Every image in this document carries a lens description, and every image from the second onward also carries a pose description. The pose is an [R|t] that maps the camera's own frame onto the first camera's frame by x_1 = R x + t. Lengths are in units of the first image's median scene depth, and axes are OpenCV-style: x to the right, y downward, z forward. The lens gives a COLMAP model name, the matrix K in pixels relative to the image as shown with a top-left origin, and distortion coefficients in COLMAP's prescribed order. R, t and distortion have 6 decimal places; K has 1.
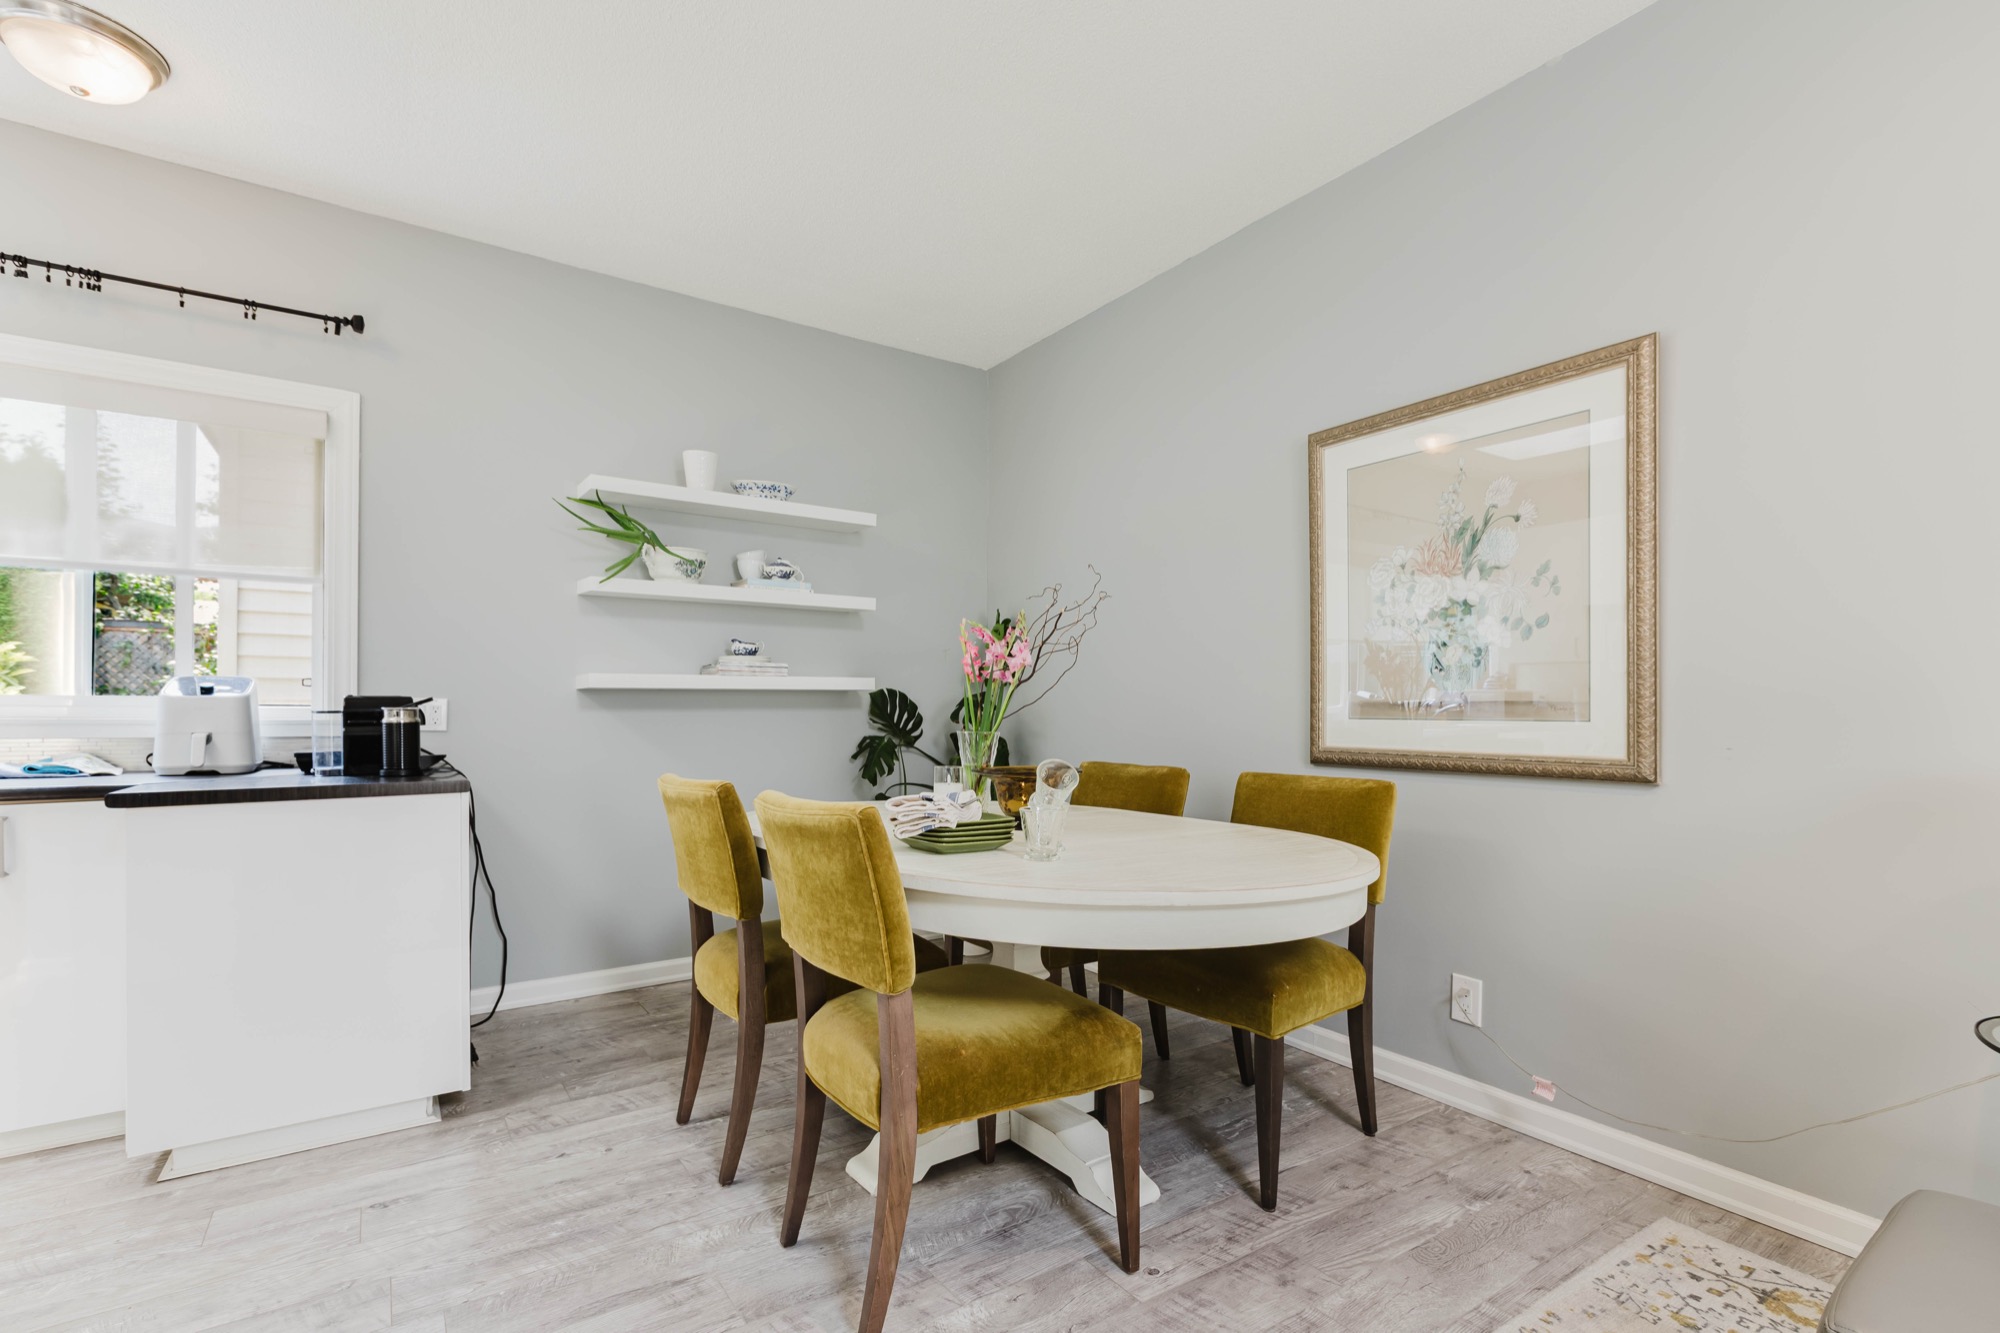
lens RADIAL K [[880.0, 0, 1004.2], [0, 880.0, 709.2], [0, 0, 1]] dist [-0.001385, -0.000385]
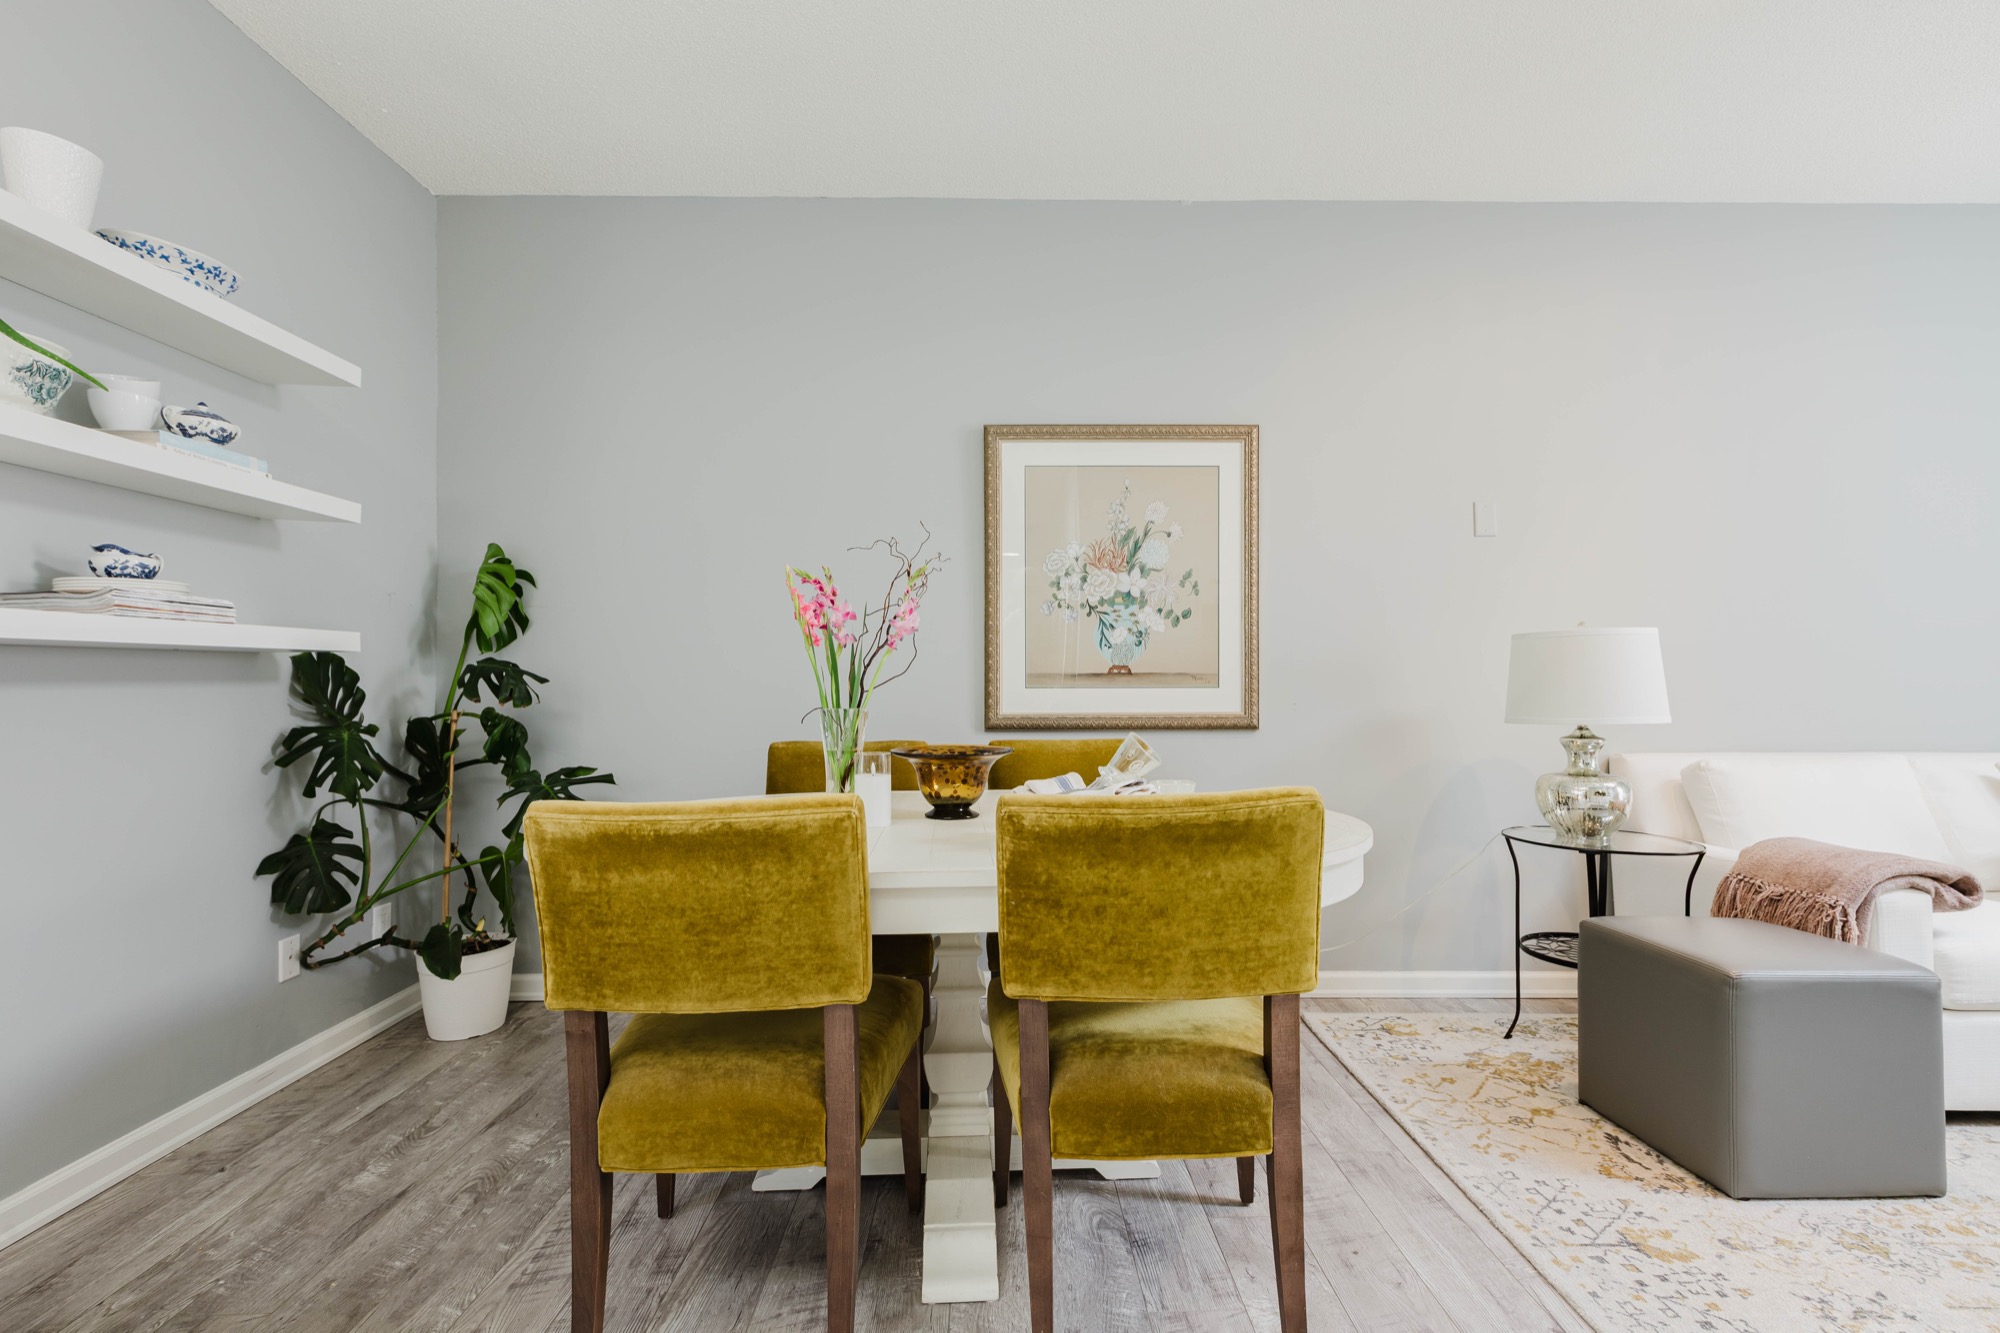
lens RADIAL K [[895.5, 0, 994.8], [0, 895.5, 676.7], [0, 0, 1]] dist [-0.001399, -0.000881]
pose [[0.571049, 0.000600, 0.820916, -0.608103], [0.003577, 0.999988, -0.003219, -0.000048], [-0.820908, 0.004775, 0.571041, 0.406746]]
